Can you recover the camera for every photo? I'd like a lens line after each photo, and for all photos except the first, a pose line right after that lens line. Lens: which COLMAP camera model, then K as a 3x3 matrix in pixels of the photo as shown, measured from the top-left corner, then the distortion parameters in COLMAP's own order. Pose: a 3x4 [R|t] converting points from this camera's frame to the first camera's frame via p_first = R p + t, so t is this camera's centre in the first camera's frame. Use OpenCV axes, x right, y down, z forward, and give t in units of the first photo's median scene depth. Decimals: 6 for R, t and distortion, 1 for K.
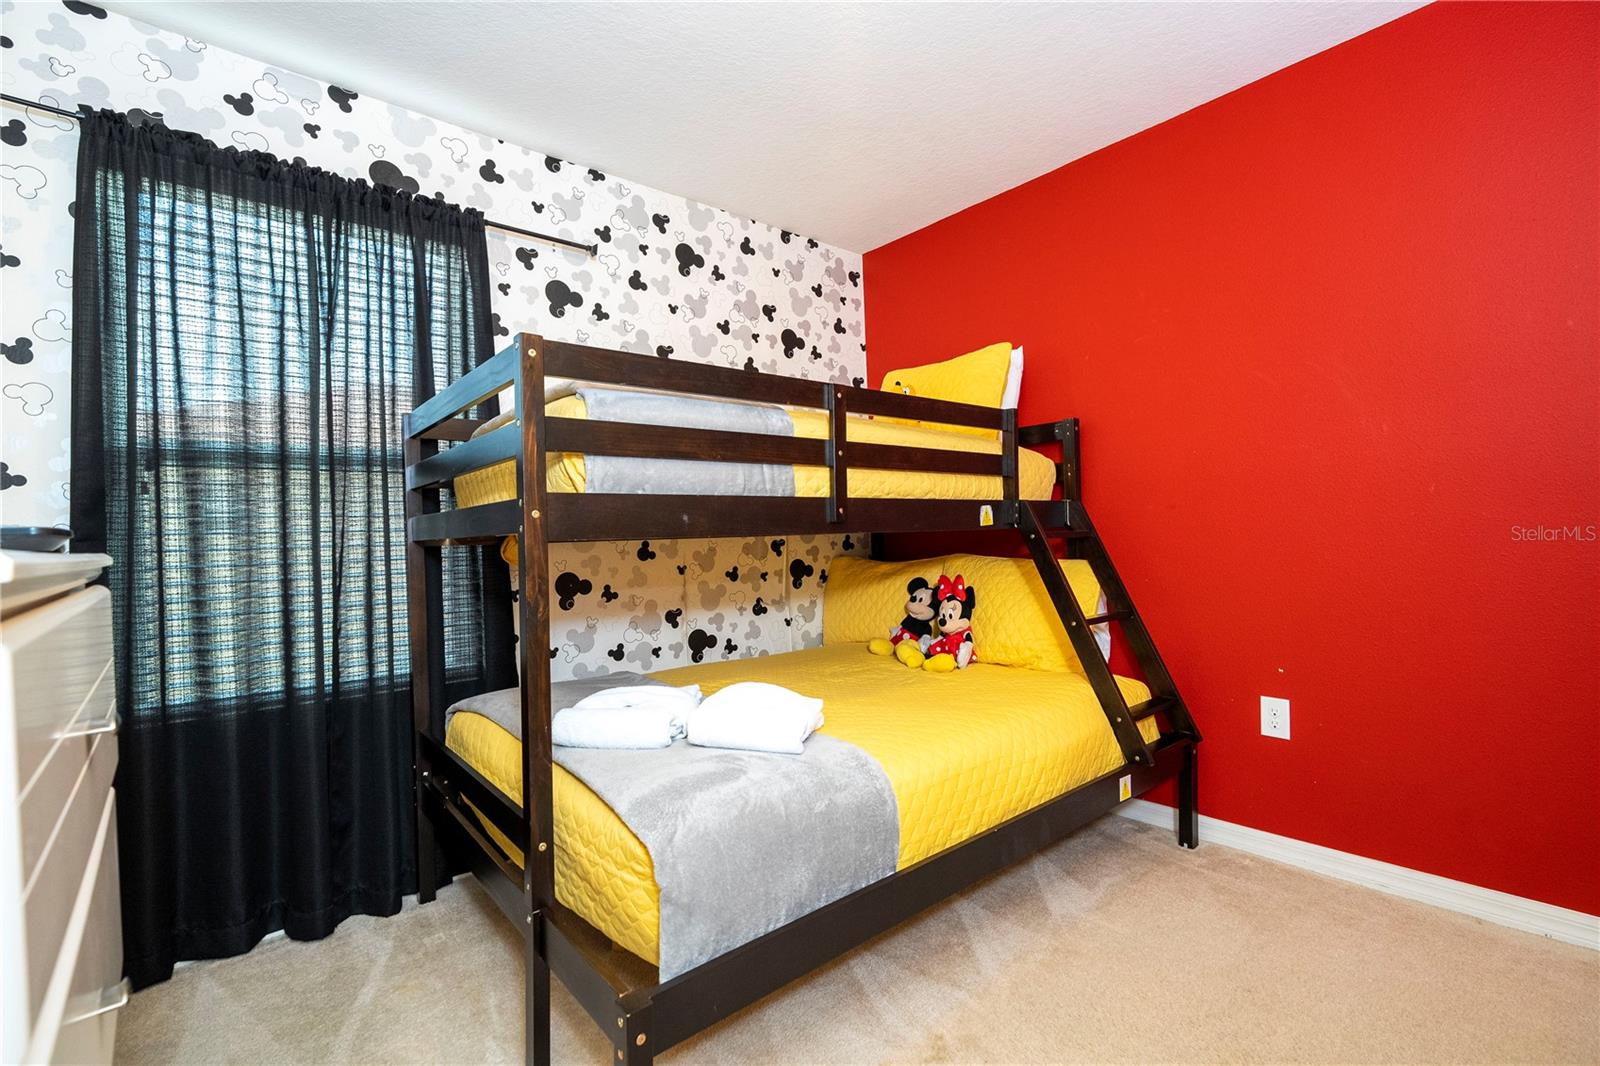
lens RADIAL K [[723.0, 0, 809.9], [0, 723.0, 529.5], [0, 0, 1]] dist [-0.000643, 0.000528]
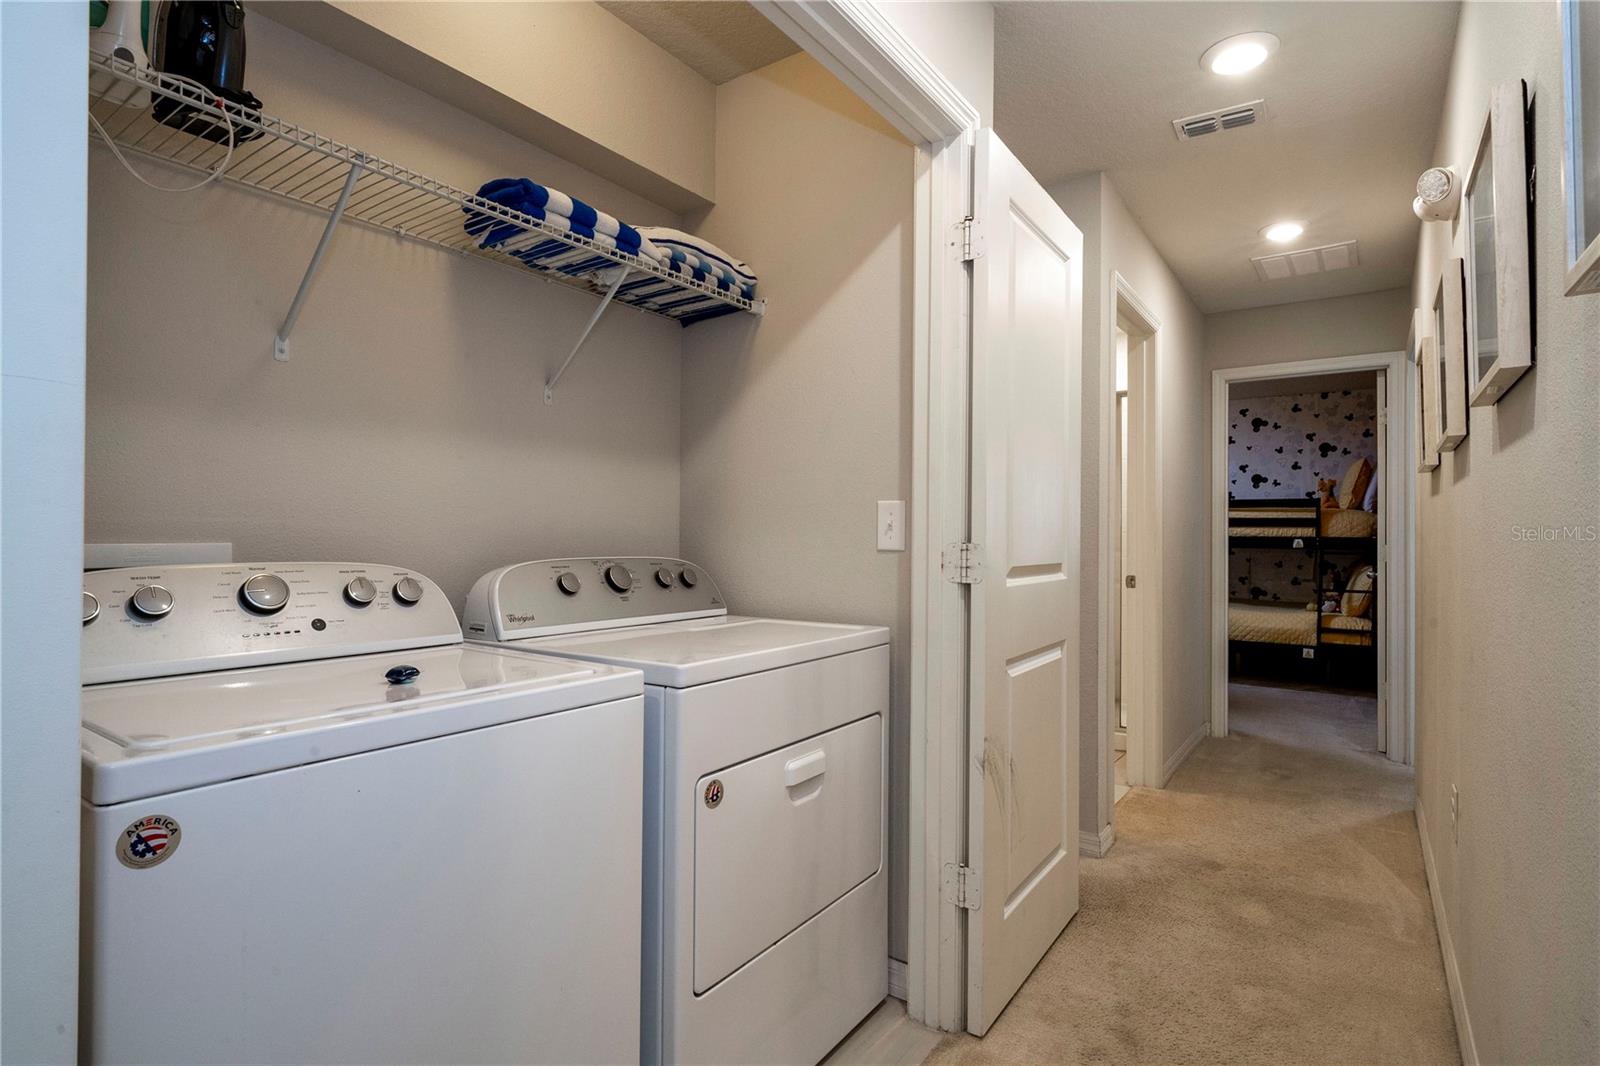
lens RADIAL K [[812.1, 0, 800.0], [0, 812.1, 533.0], [0, 0, 1]] dist [-0.003168, -0.000397]
pose [[0.263517, 0.029985, -0.964189, 2.190093], [-0.007511, 0.999550, 0.029032, -0.108820], [0.964625, -0.000409, 0.263624, -1.211079]]
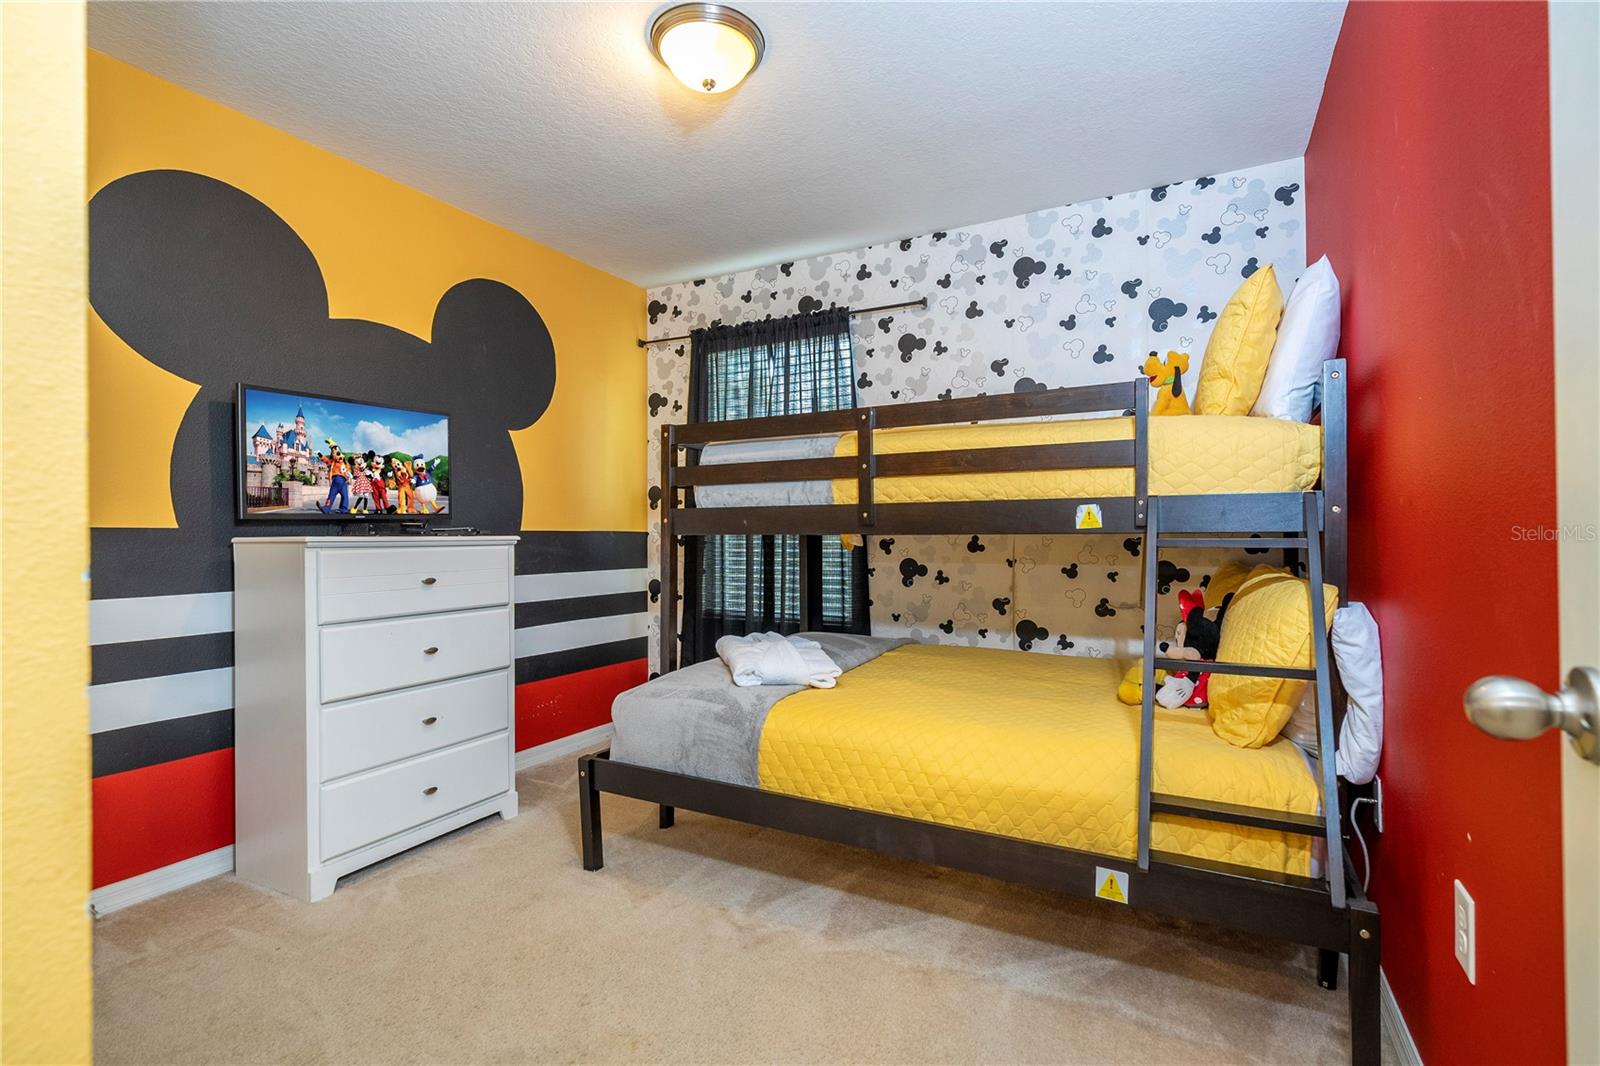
lens RADIAL K [[723.0, 0, 809.9], [0, 723.0, 529.5], [0, 0, 1]] dist [-0.000643, 0.000528]
pose [[0.370112, 0.020348, -0.928764, 0.805200], [0.000897, 0.999752, 0.022260, -0.021047], [0.928987, -0.009072, 0.370001, 0.352225]]
